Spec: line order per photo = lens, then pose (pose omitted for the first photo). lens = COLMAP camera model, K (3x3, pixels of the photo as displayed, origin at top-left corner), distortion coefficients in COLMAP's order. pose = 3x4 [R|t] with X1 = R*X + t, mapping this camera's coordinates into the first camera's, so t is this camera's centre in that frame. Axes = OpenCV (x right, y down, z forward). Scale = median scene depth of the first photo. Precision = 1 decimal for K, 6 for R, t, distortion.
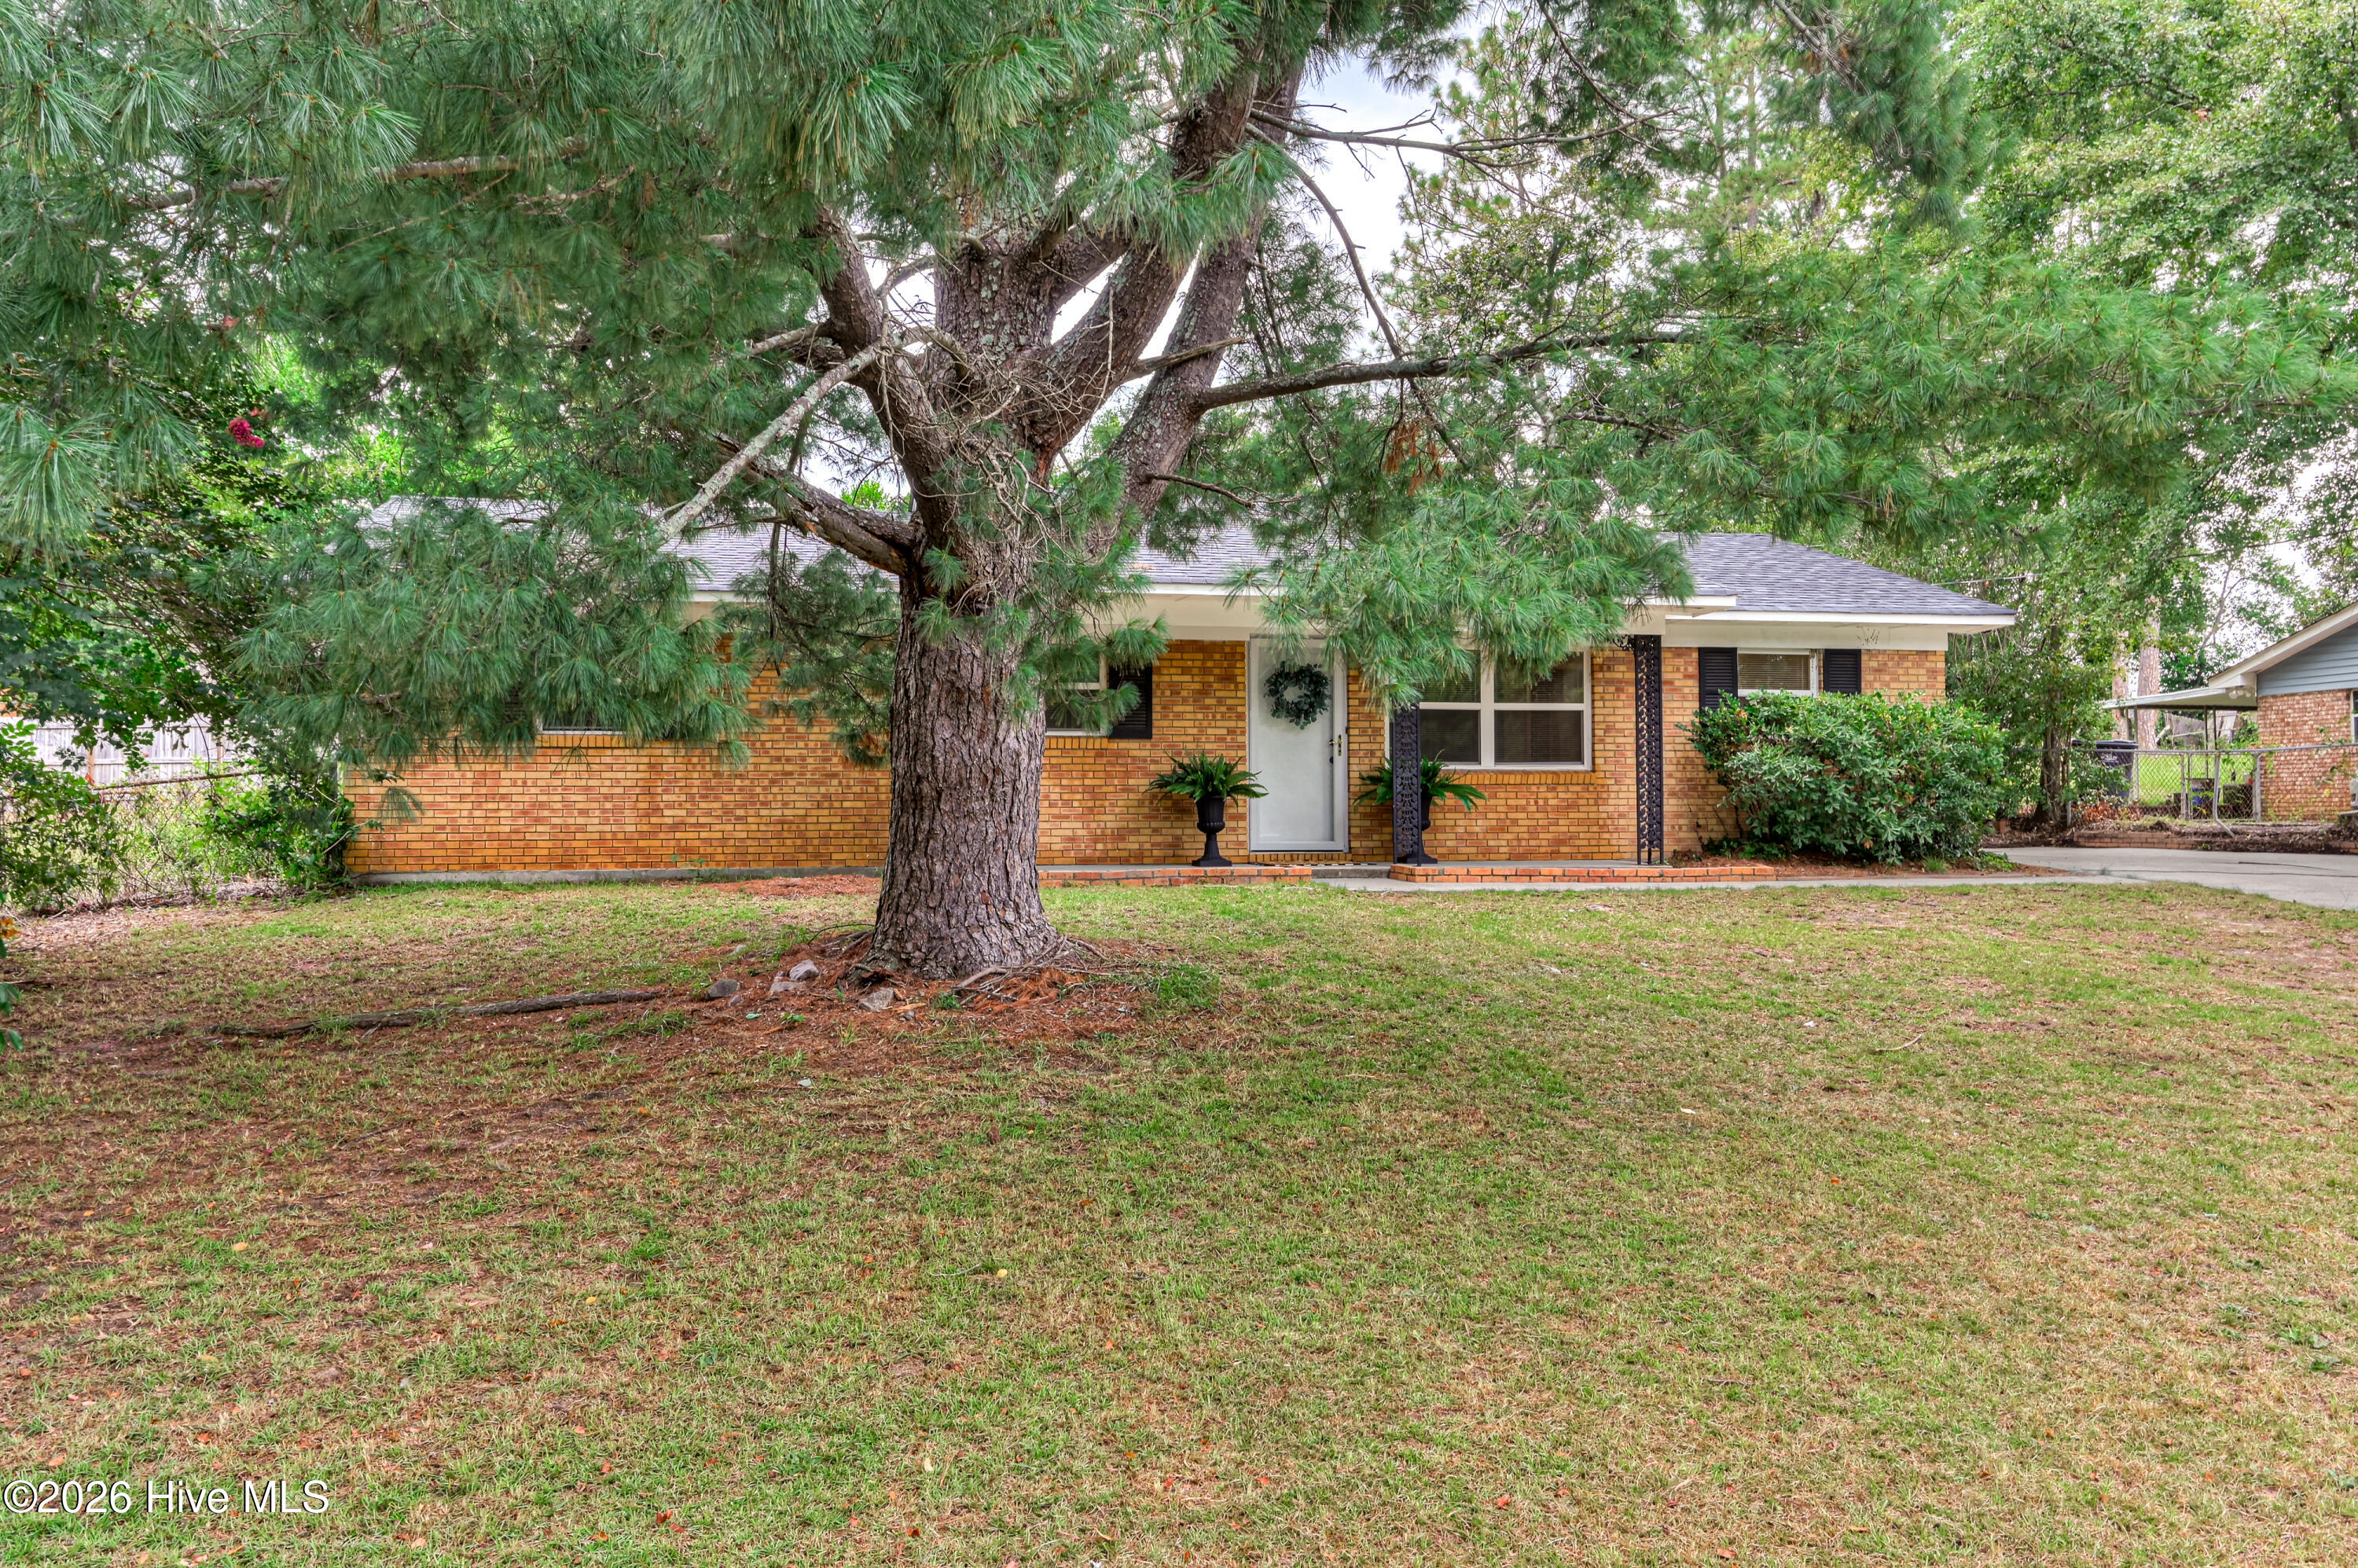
lens RADIAL K [[1824.7, 0, 1176.9], [0, 1824.7, 777.5], [0, 0, 1]] dist [-0.001556, -0.000148]
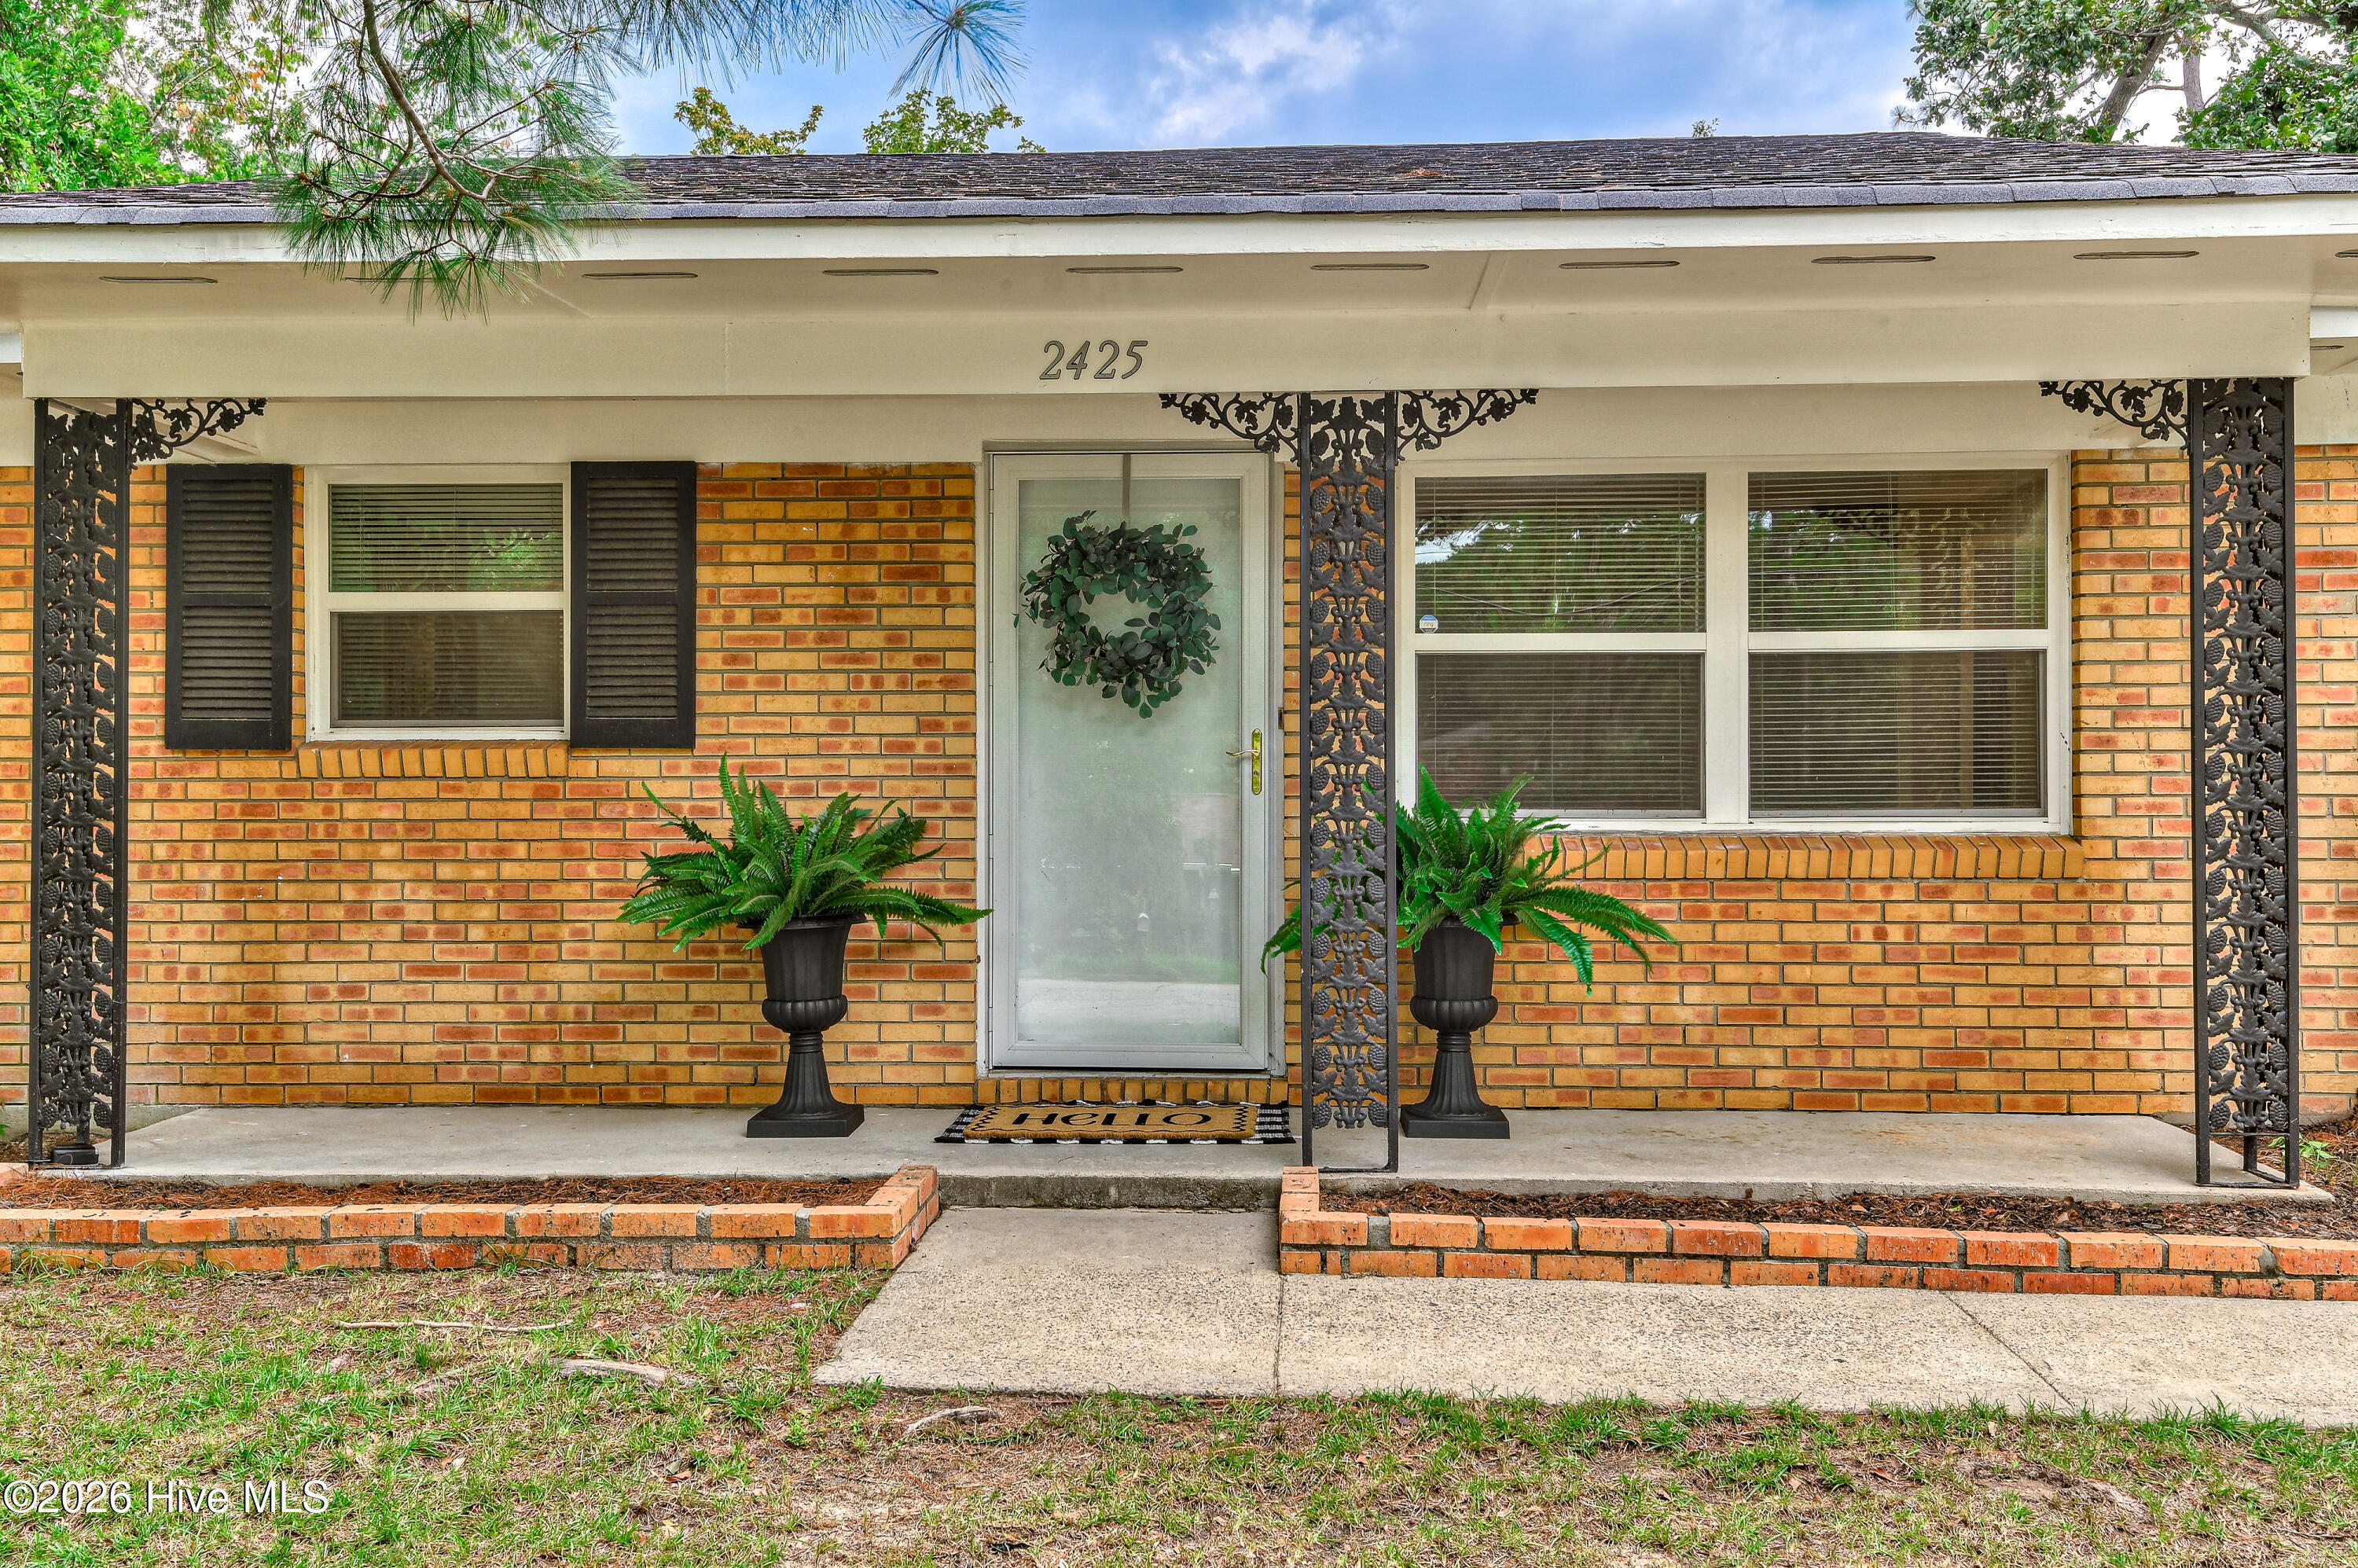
lens RADIAL K [[2250.7, 0, 1181.8], [0, 2250.7, 780.5], [0, 0, 1]] dist [0.021375, 0.000000]
pose [[0.965799, 0.001756, -0.259284, 0.186617], [0.002857, 0.999844, 0.017411, -0.021959], [0.259275, -0.017556, 0.965644, 0.598080]]
